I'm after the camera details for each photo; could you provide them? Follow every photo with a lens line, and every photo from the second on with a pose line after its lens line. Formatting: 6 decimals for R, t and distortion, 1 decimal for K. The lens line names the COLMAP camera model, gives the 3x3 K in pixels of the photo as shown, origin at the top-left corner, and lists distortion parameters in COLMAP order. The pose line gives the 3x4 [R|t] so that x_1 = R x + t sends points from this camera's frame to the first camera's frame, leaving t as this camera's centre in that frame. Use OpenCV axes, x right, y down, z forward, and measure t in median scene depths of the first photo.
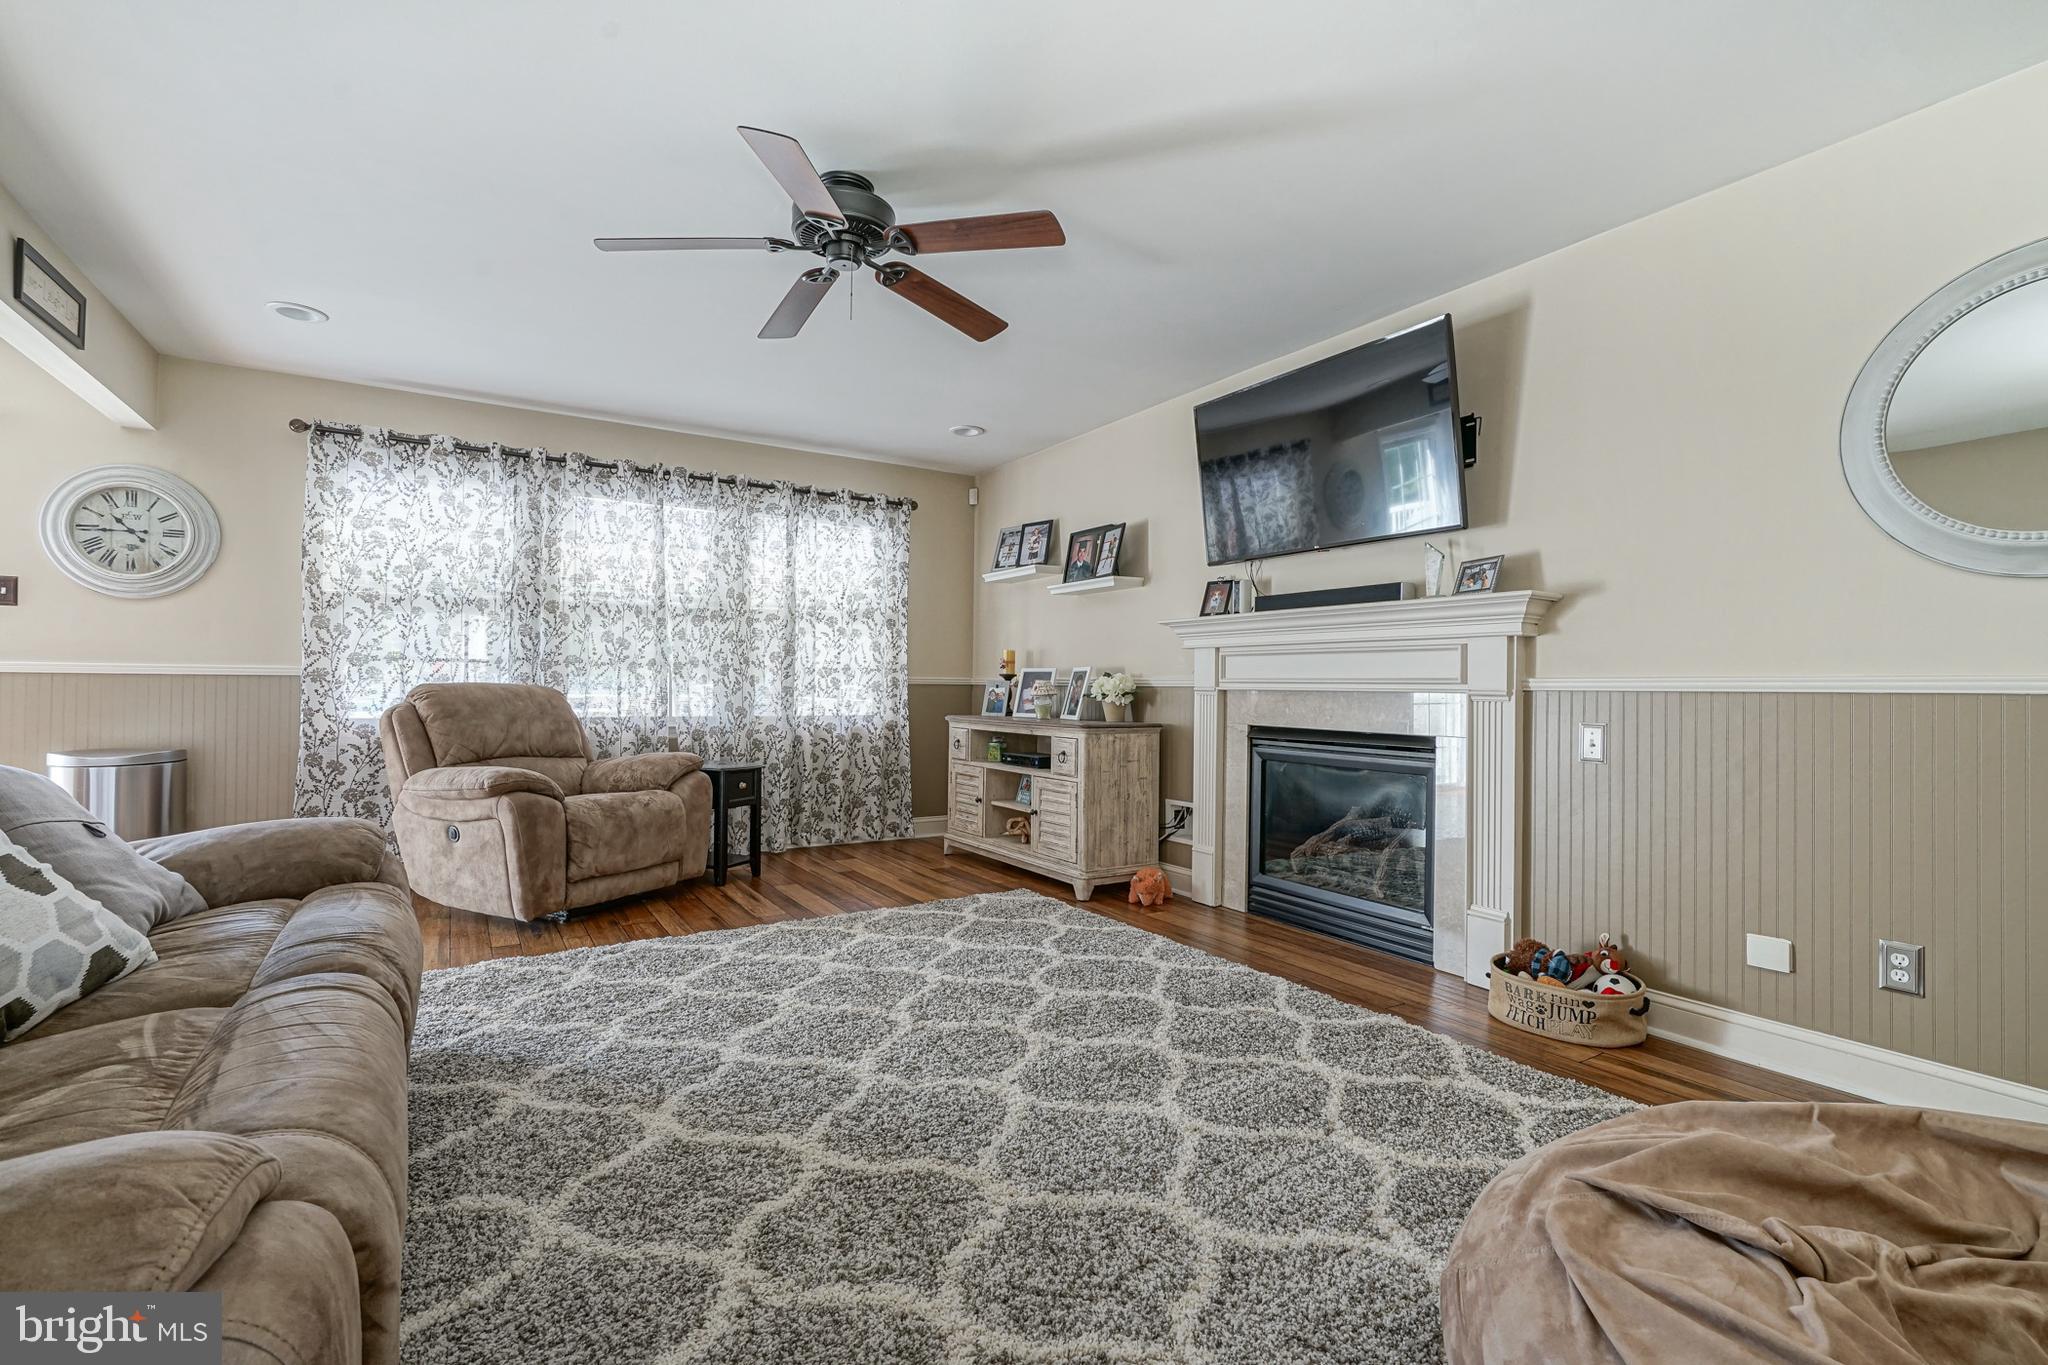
lens RADIAL K [[914.5, 0, 1022.8], [0, 914.5, 680.2], [0, 0, 1]] dist [-0.013082, 0.007255]
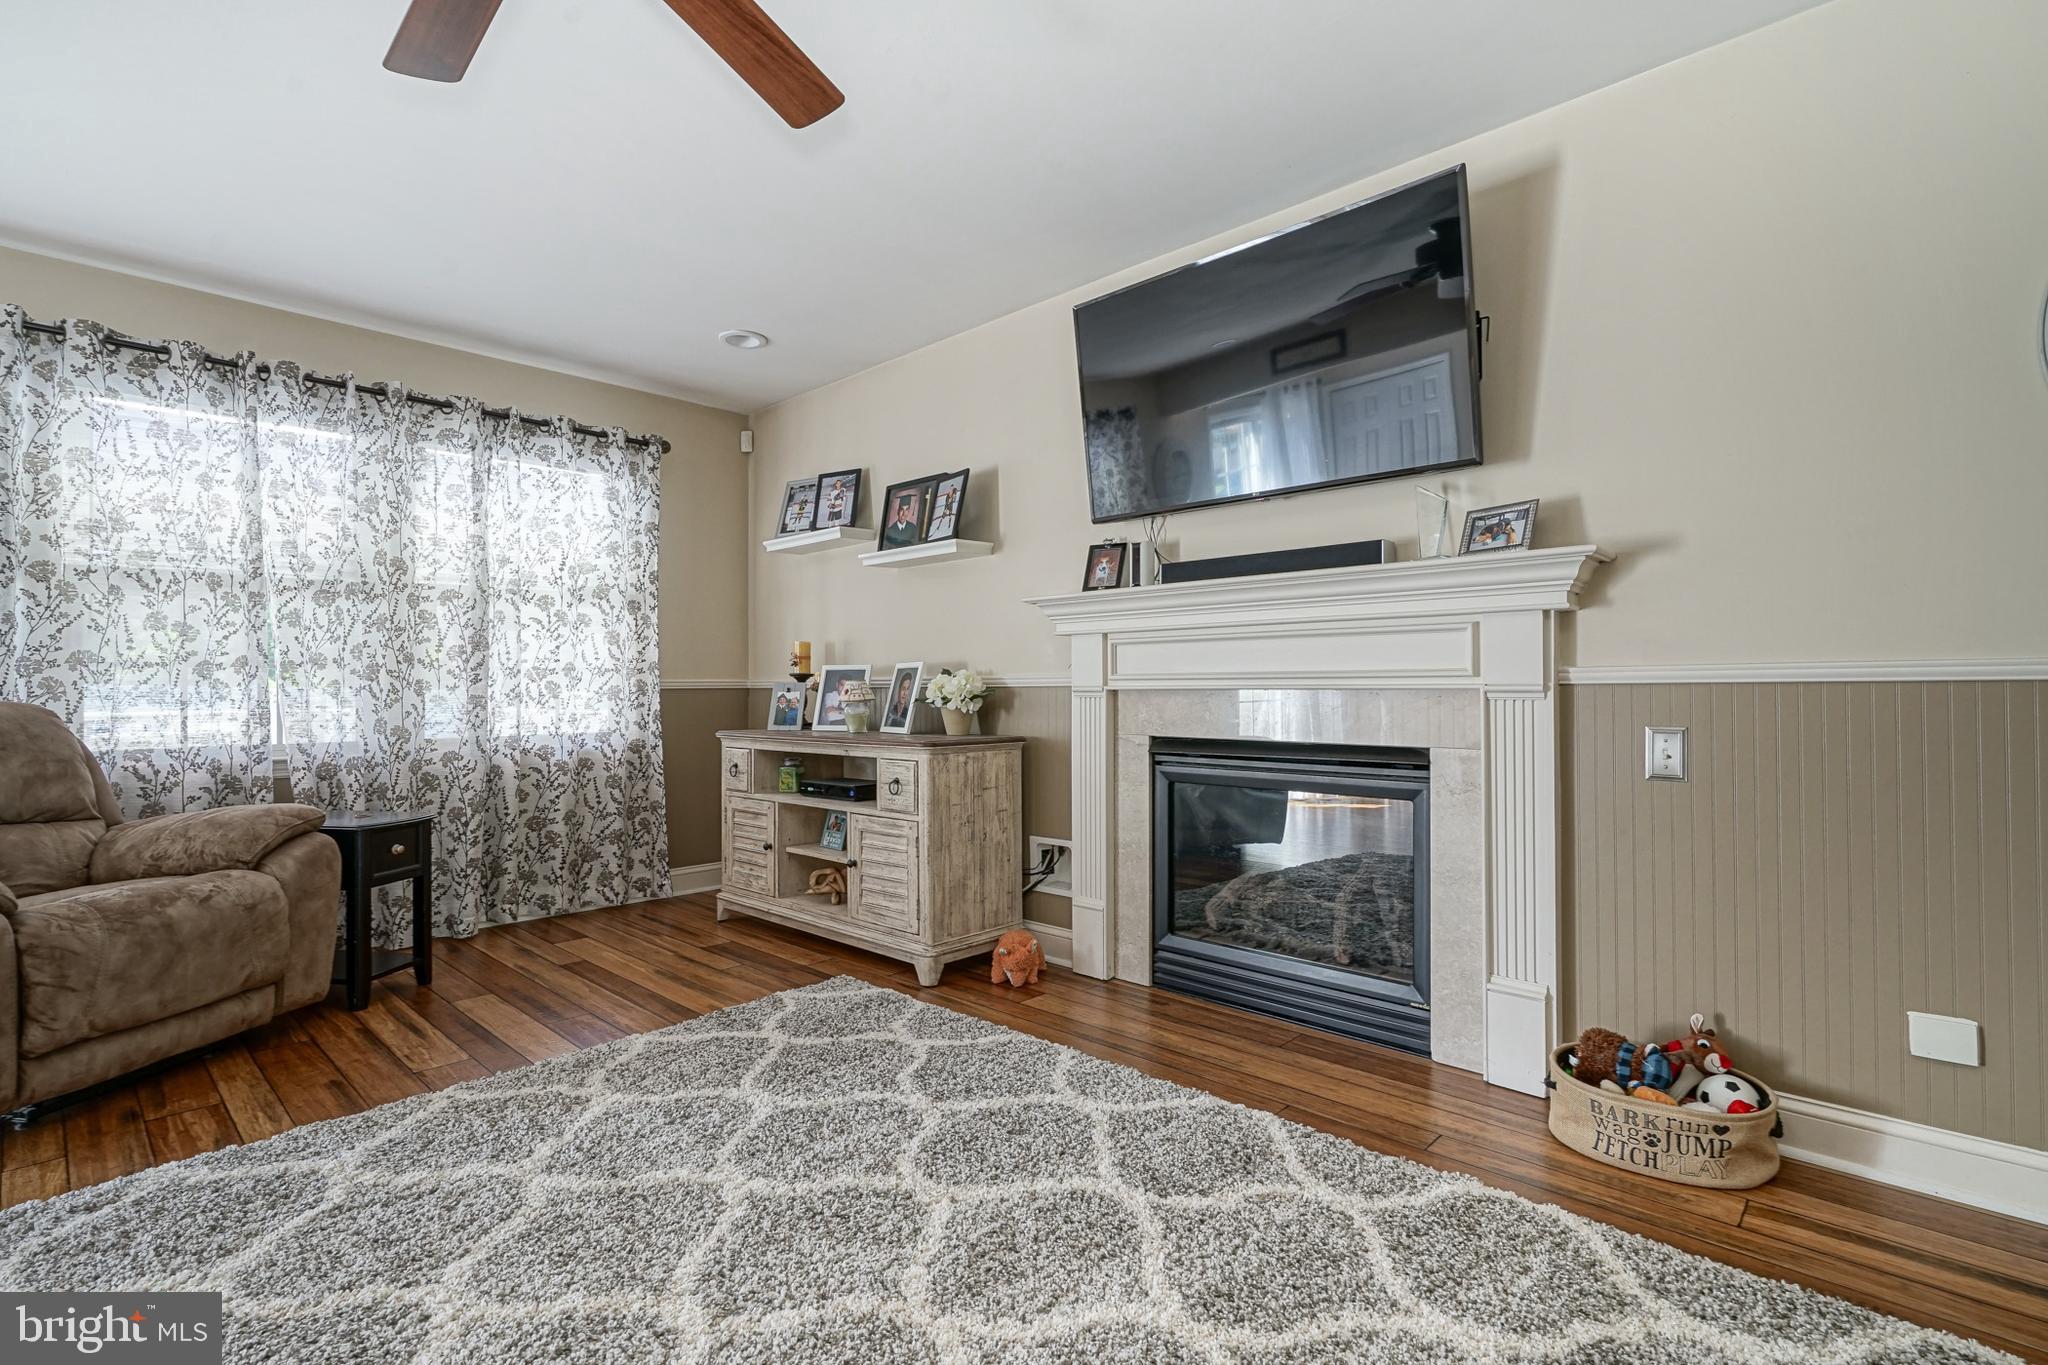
lens RADIAL K [[955.7, 0, 1019.7], [0, 955.7, 680.1], [0, 0, 1]] dist [-0.008848, 0.004426]
pose [[0.969266, -0.014043, 0.245614, -0.046813], [0.014307, 0.999897, 0.000710, 0.000962], [-0.245599, 0.002825, 0.969367, 0.256352]]
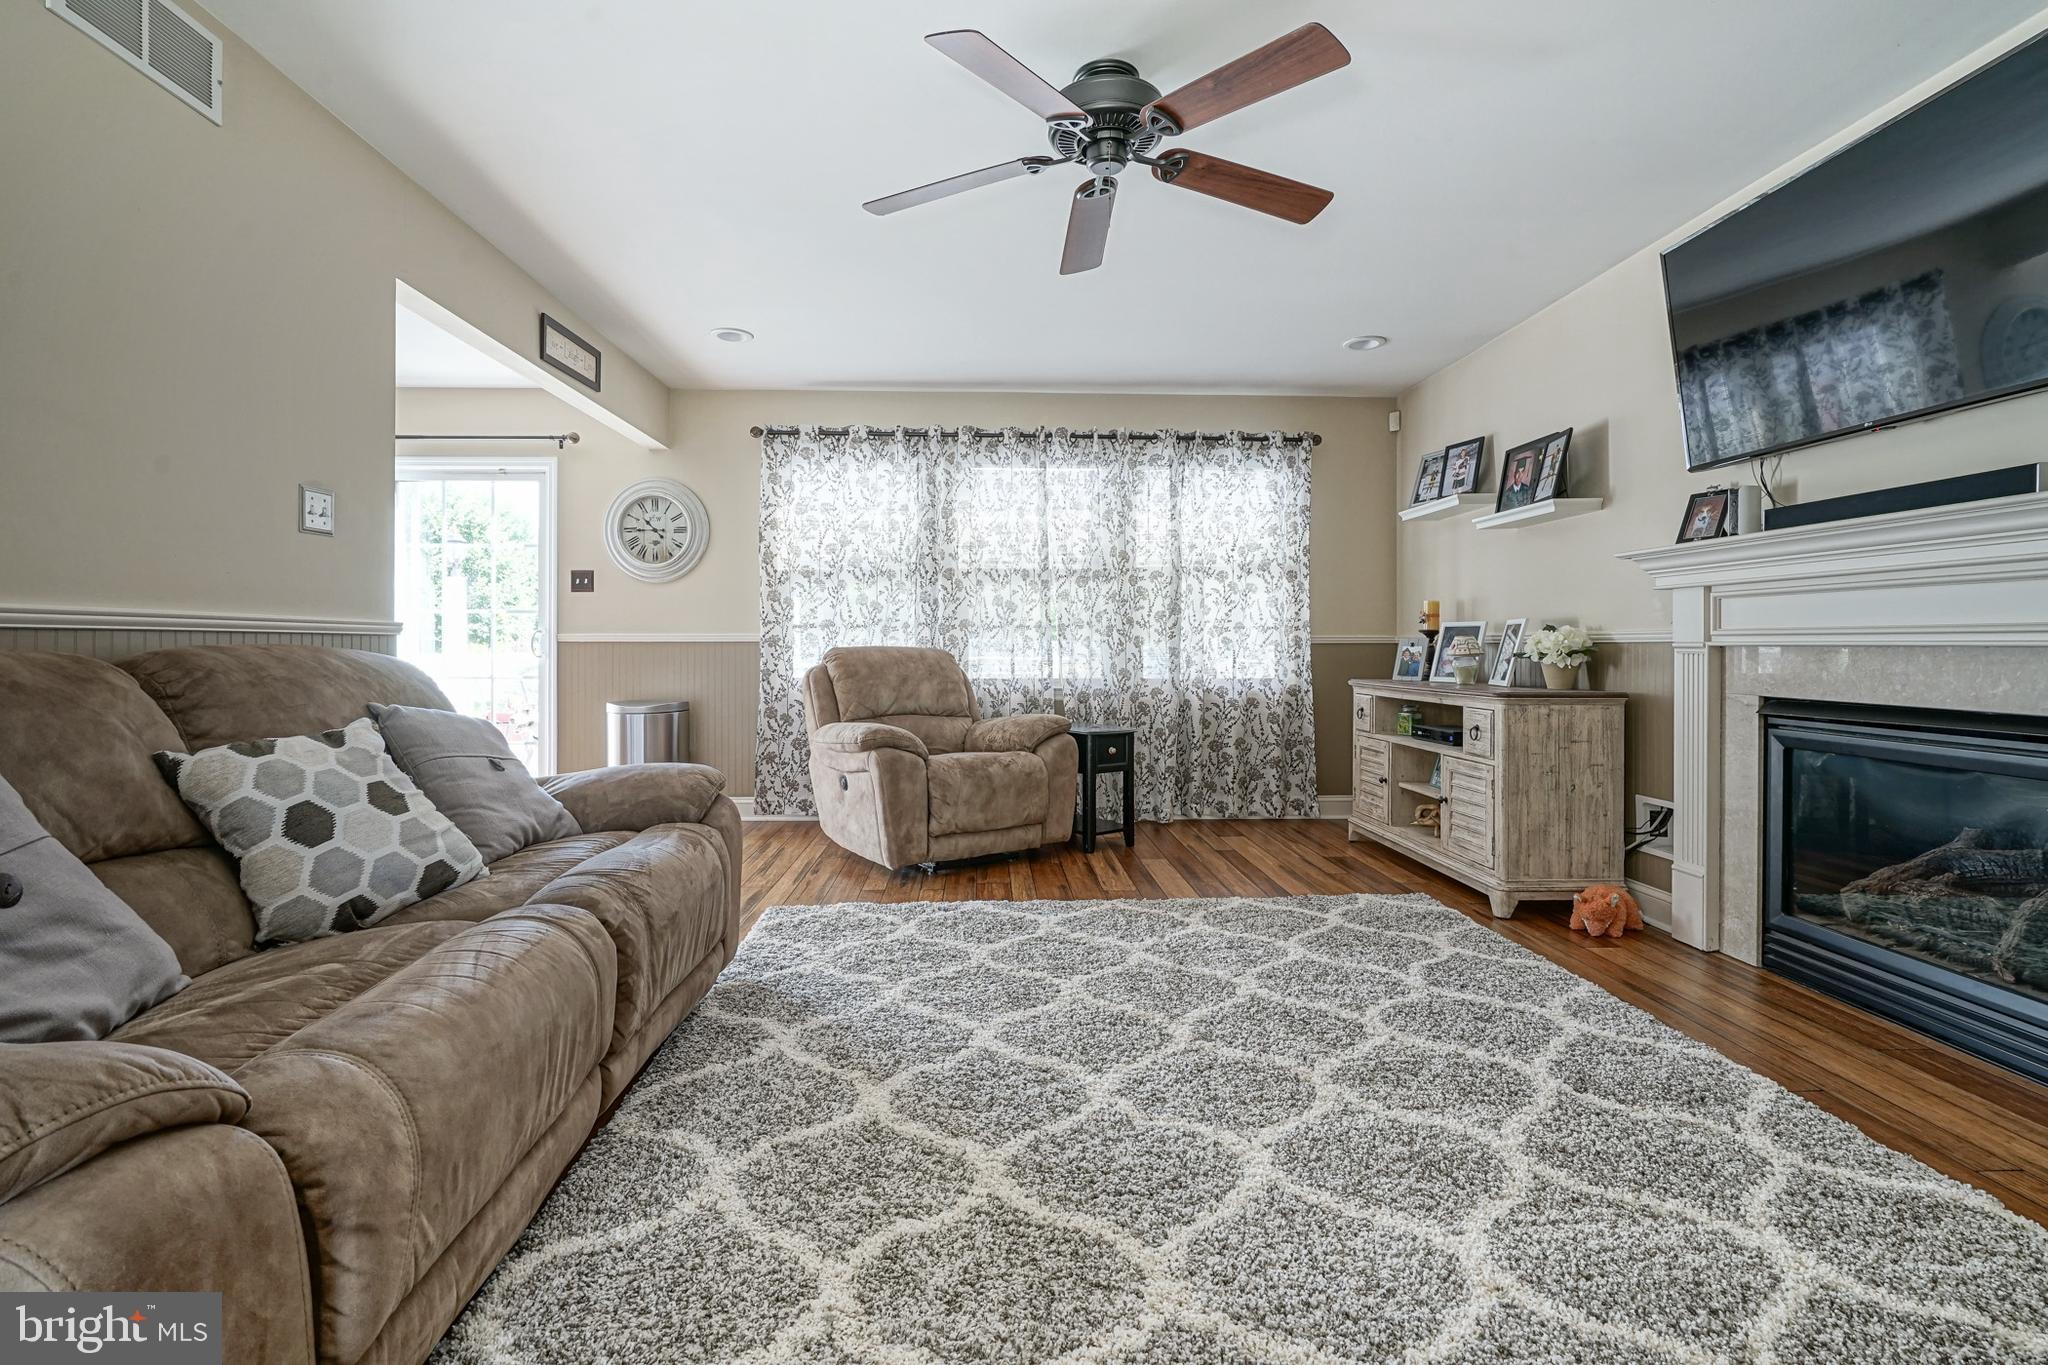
lens RADIAL K [[939.8, 0, 1015.6], [0, 939.8, 646.7], [0, 0, 1]] dist [-0.004471, 0.001278]
pose [[0.866709, -0.009641, -0.498721, 0.108728], [0.011991, 0.999927, 0.001508, 0.003566], [0.498670, -0.007287, 0.866761, 0.101791]]
